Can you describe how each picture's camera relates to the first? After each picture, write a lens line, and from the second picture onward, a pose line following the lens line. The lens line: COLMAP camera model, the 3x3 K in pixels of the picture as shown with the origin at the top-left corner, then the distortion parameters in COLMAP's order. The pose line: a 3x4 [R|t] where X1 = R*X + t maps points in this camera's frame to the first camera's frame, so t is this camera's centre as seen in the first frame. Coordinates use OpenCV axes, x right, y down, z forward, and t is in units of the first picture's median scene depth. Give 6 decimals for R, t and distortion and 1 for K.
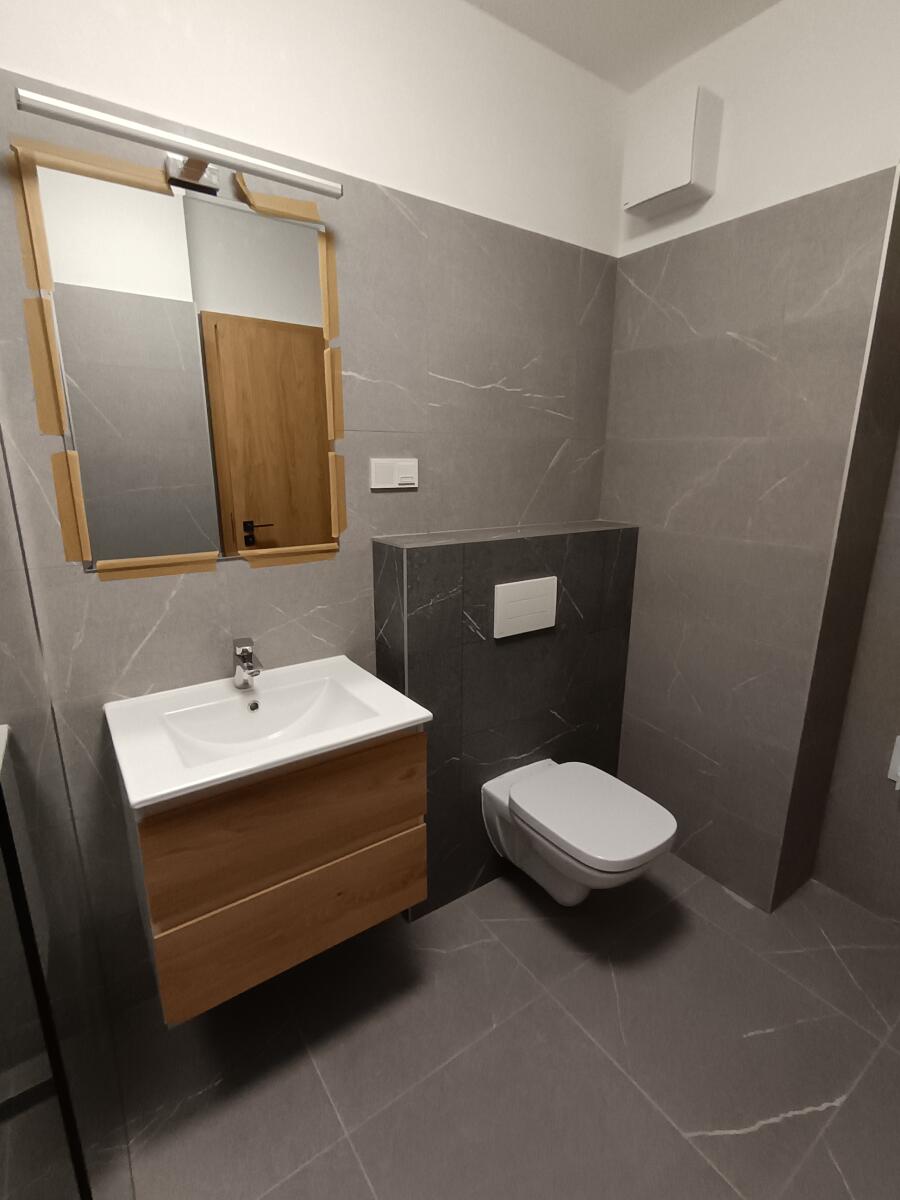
lens RADIAL K [[570.5, 0, 455.3], [0, 570.5, 603.8], [0, 0, 1]] dist [-0.001698, 0.001437]
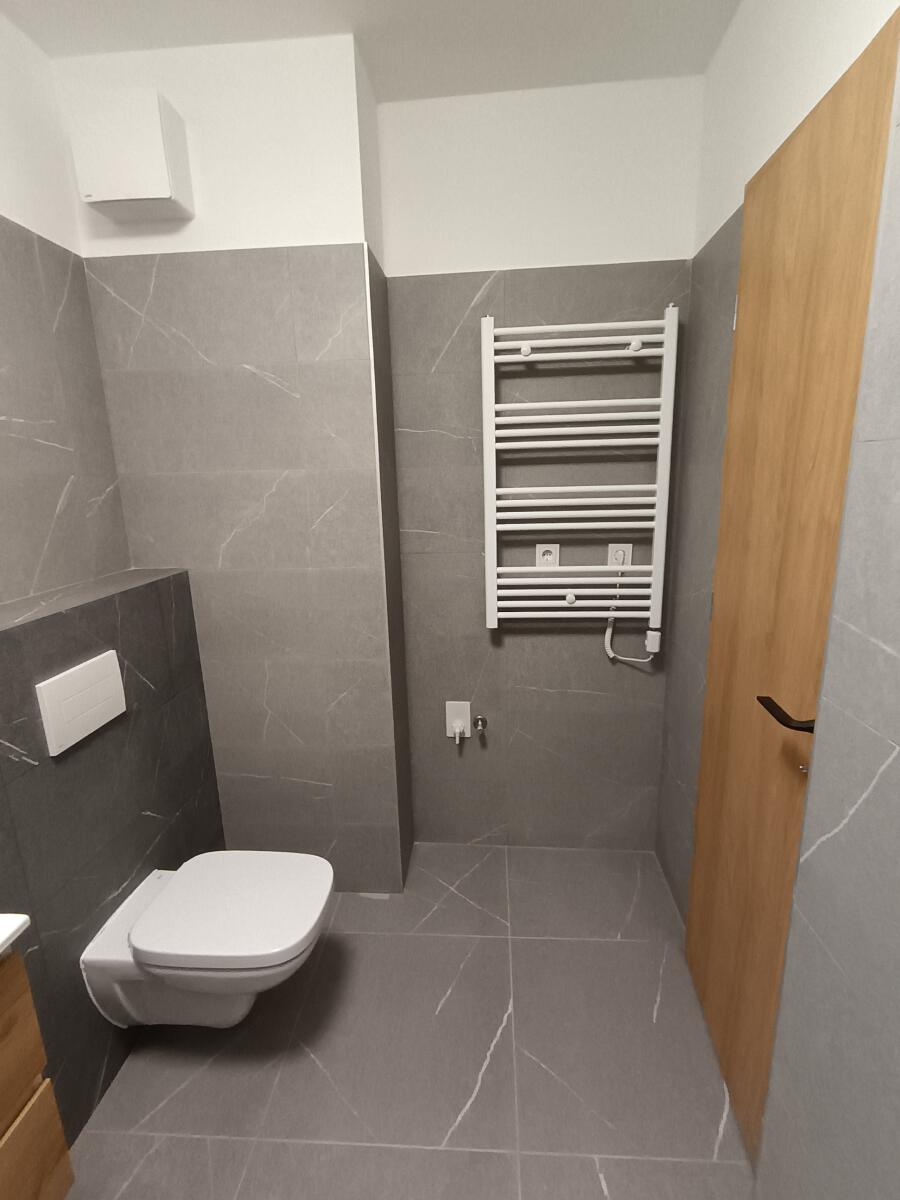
lens RADIAL K [[570.5, 0, 455.3], [0, 570.5, 603.8], [0, 0, 1]] dist [-0.001698, 0.001437]
pose [[0.630156, -0.201890, 0.749762, -0.113256], [0.226020, 0.971485, 0.071629, -0.064945], [-0.742845, 0.124324, 0.657819, 0.136179]]
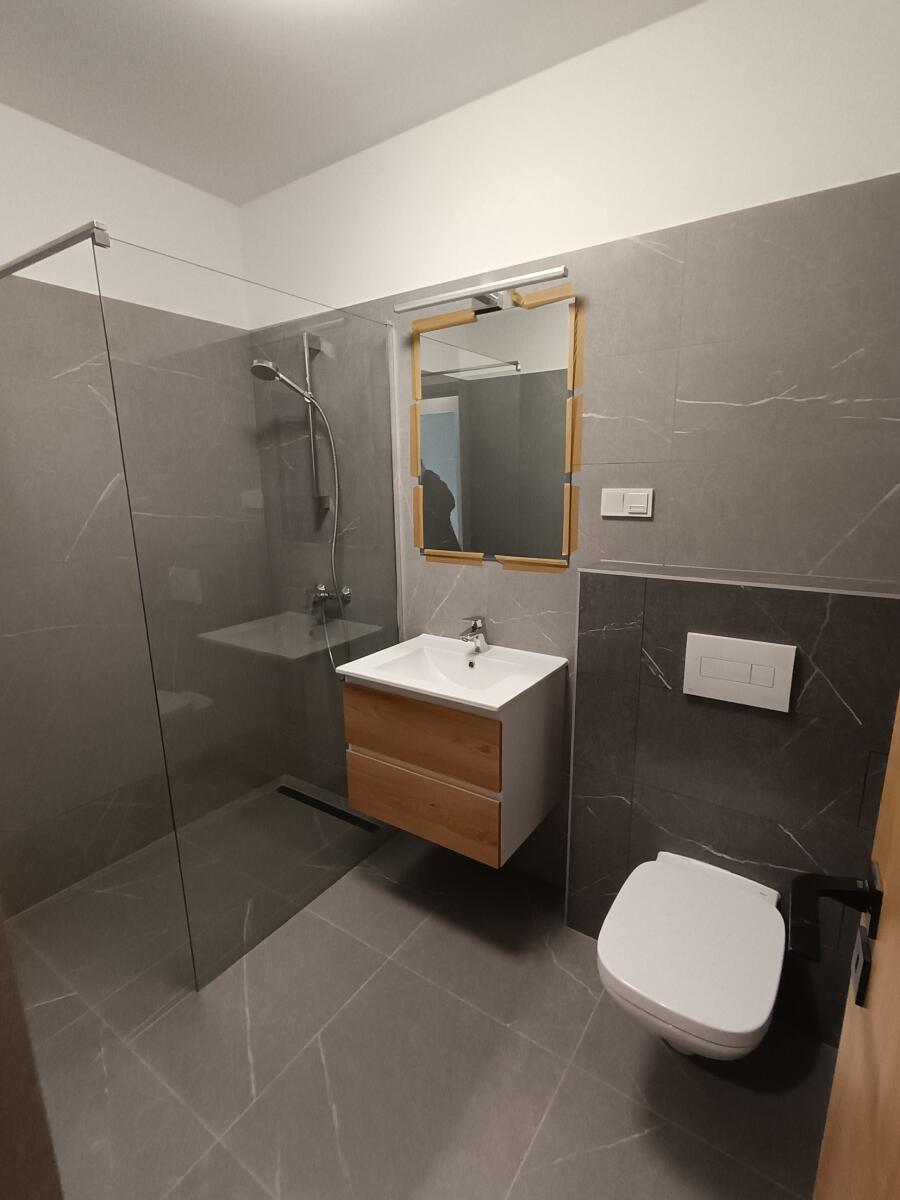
lens RADIAL K [[567.3, 0, 454.0], [0, 567.3, 605.8], [0, 0, 1]] dist [-0.004160, 0.000048]
pose [[0.349886, 0.191323, -0.917047, 0.742268], [-0.219757, 0.968369, 0.118185, -0.096925], [0.910652, 0.160176, 0.380864, 0.342373]]
